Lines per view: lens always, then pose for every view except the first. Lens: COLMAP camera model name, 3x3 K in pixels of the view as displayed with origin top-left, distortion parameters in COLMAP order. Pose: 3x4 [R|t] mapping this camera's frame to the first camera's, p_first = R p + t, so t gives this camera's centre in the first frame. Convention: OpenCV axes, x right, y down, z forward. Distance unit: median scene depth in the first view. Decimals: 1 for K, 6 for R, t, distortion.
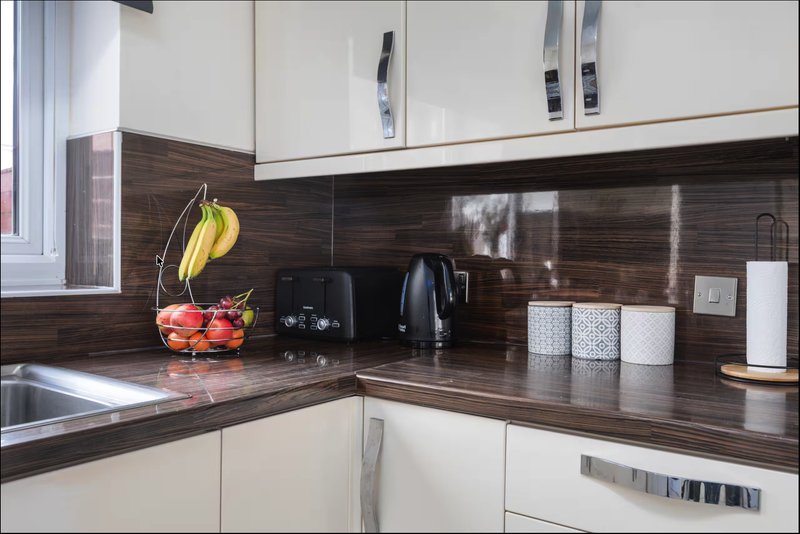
lens RADIAL K [[572.7, 0, 400.0], [0, 572.7, 267.0], [0, 0, 1]] dist [-0.003418, -0.001060]
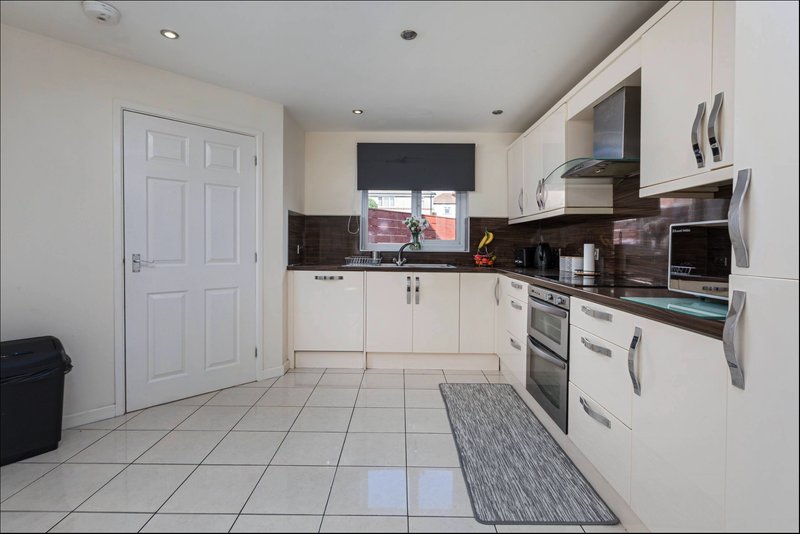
lens RADIAL K [[404.8, 0, 399.7], [0, 404.8, 257.5], [0, 0, 1]] dist [0.000286, -0.000143]
pose [[0.523216, 0.007546, -0.852167, 1.901444], [0.003345, 0.999935, 0.010908, 0.046028], [0.852193, -0.008558, 0.523157, -1.147502]]
